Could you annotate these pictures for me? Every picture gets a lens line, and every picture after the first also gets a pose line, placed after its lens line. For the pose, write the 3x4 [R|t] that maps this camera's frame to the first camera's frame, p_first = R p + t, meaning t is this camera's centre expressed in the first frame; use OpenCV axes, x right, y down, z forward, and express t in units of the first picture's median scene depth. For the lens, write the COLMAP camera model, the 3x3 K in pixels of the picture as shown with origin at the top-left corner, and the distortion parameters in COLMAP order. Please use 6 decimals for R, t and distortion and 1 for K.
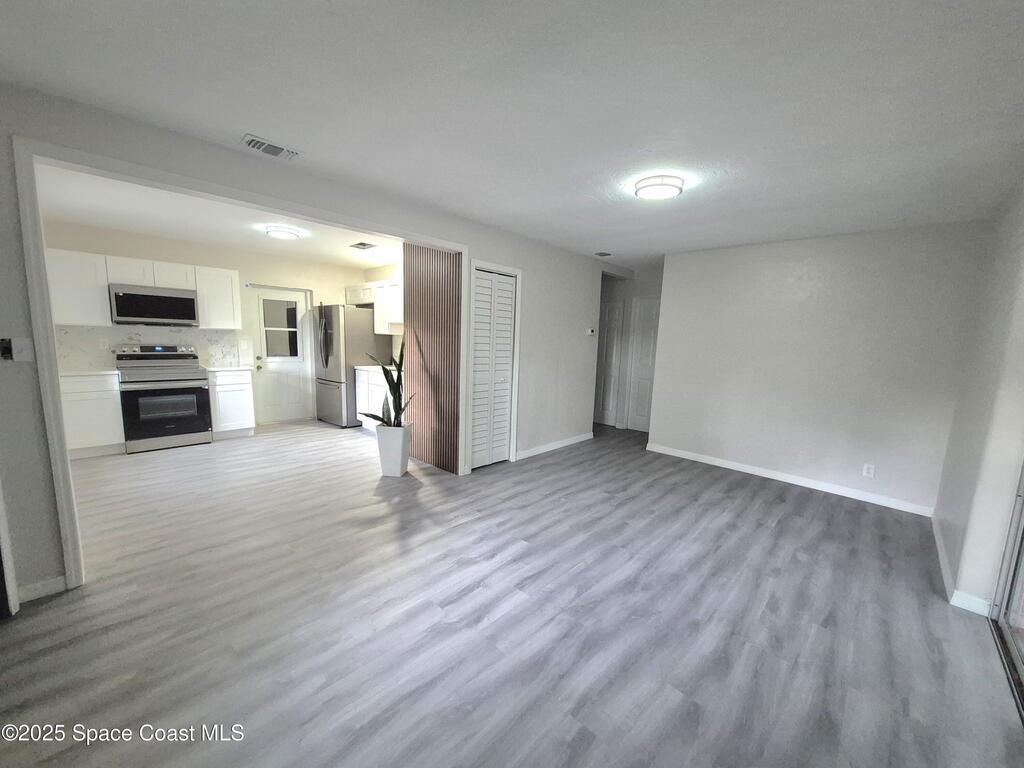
lens RADIAL K [[397.4, 0, 509.2], [0, 397.4, 394.0], [0, 0, 1]] dist [0.001259, -0.000207]
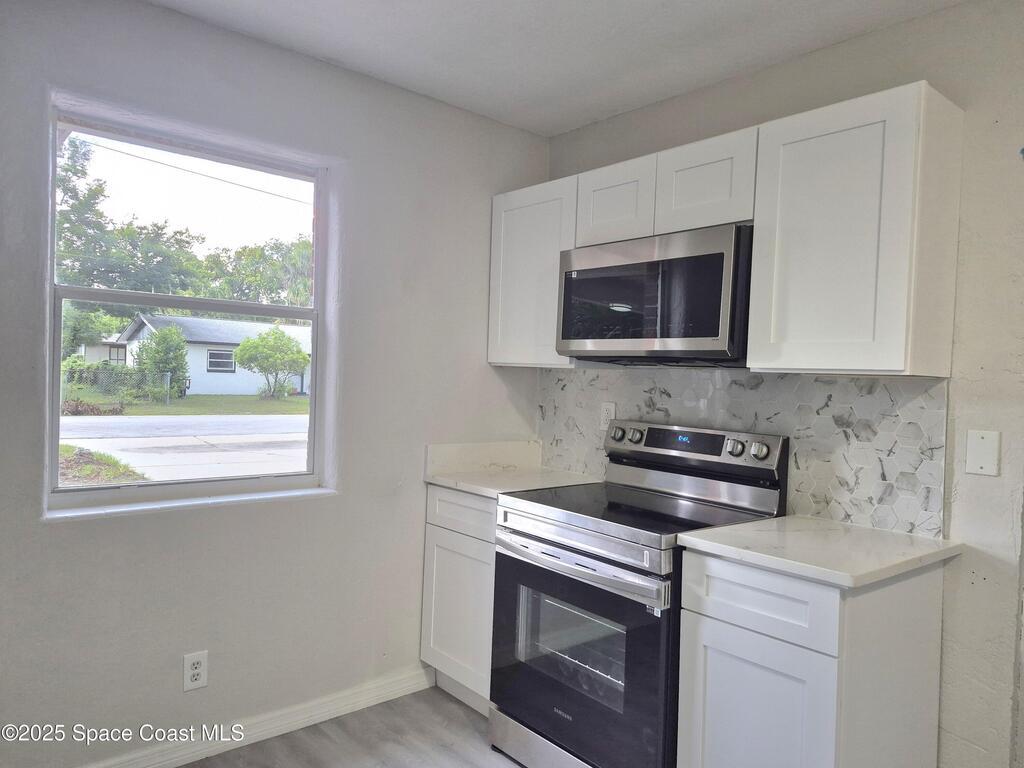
lens RADIAL K [[702.1, 0, 512.3], [0, 702.1, 387.2], [0, 0, 1]] dist [0.094834, -0.113340]
pose [[-0.095821, -0.018107, -0.995234, -0.334359], [-0.177506, 0.984119, -0.000814, -0.131312], [0.979444, 0.176582, -0.097513, 0.933503]]
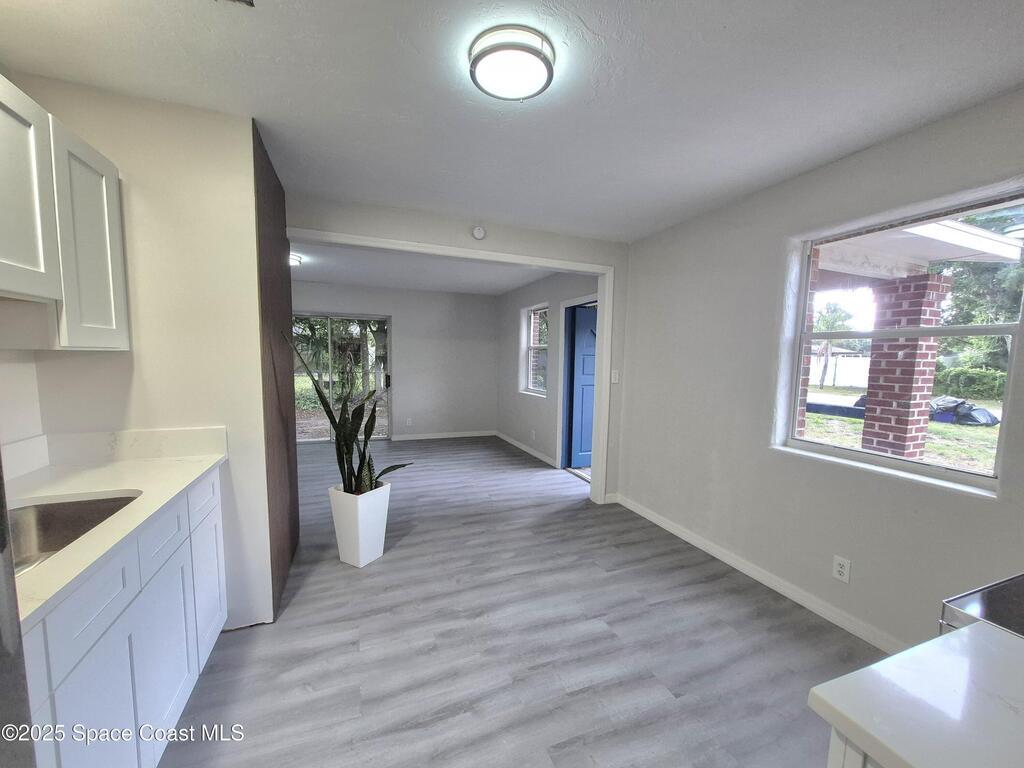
lens RADIAL K [[401.0, 0, 508.8], [0, 401.0, 393.2], [0, 0, 1]] dist [-0.000847, -0.000206]
pose [[-0.907620, -0.088450, 0.410370, -0.649548], [0.009572, 0.972936, 0.230876, -0.193089], [-0.419684, 0.213476, -0.882209, 1.209069]]
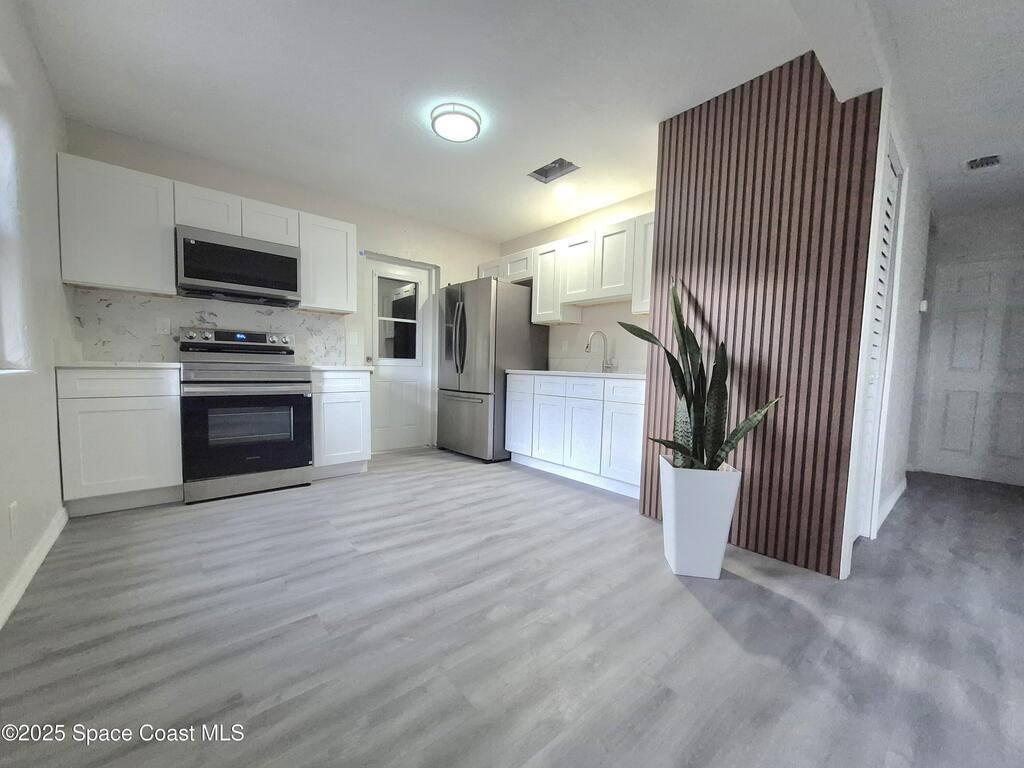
lens RADIAL K [[397.4, 0, 509.2], [0, 397.4, 394.0], [0, 0, 1]] dist [0.001259, -0.000207]
pose [[0.995092, 0.001355, -0.098950, -0.386273], [-0.008593, 0.997313, -0.072759, 0.024310], [0.098585, 0.073252, 0.992429, 0.411166]]
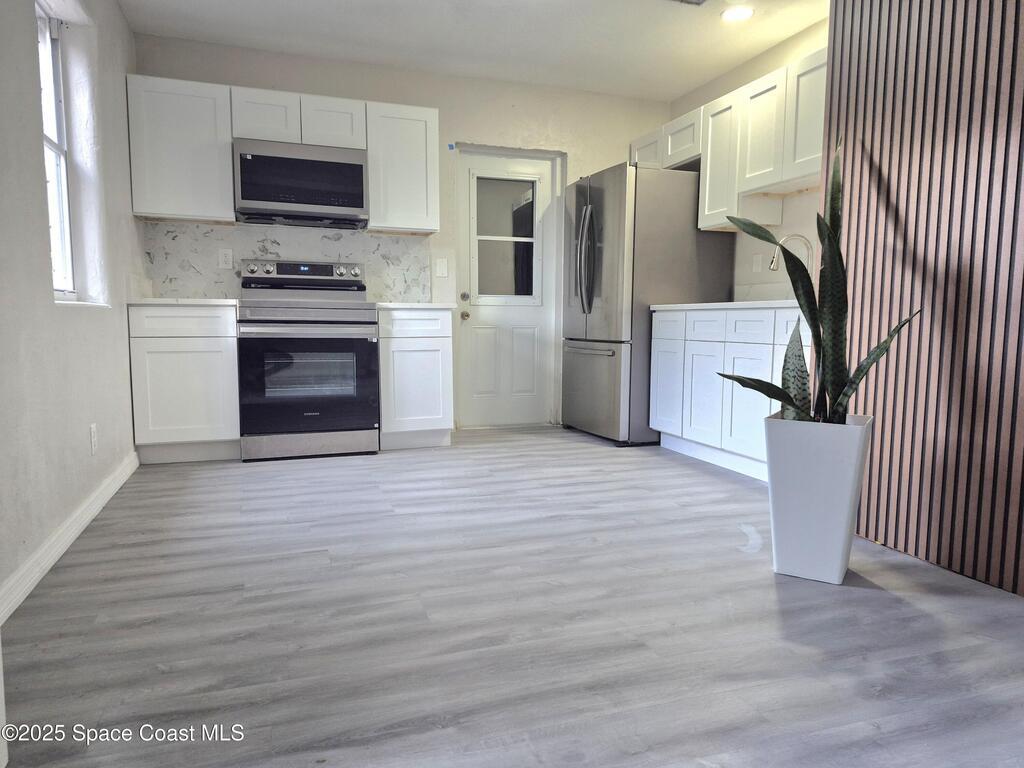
lens RADIAL K [[696.9, 0, 524.6], [0, 696.9, 391.6], [0, 0, 1]] dist [0.099287, -0.117604]
pose [[0.893918, 0.021572, -0.447712, -0.203512], [-0.041316, 0.998554, -0.034381, 0.070169], [0.446323, 0.049232, 0.893517, 0.309674]]
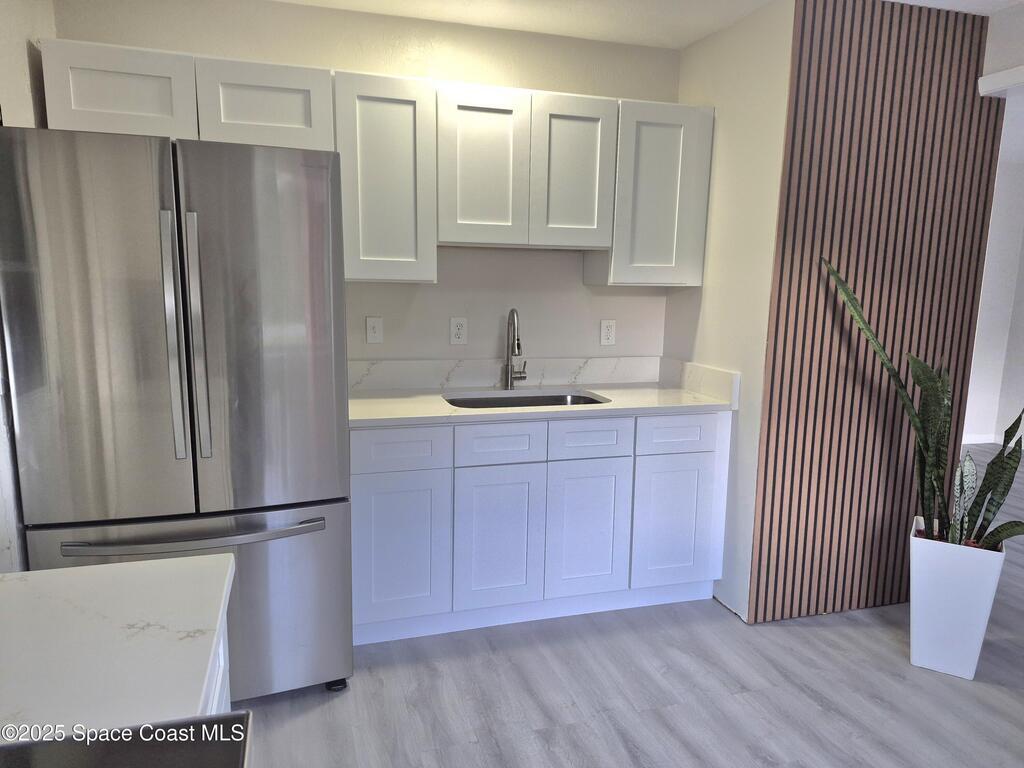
lens RADIAL K [[702.1, 0, 512.3], [0, 702.1, 387.2], [0, 0, 1]] dist [0.094834, -0.113340]
pose [[0.476809, -0.161143, 0.864110, -0.865656], [0.116622, 0.985959, 0.119514, -0.155928], [-0.871236, 0.043788, 0.488907, 0.850021]]
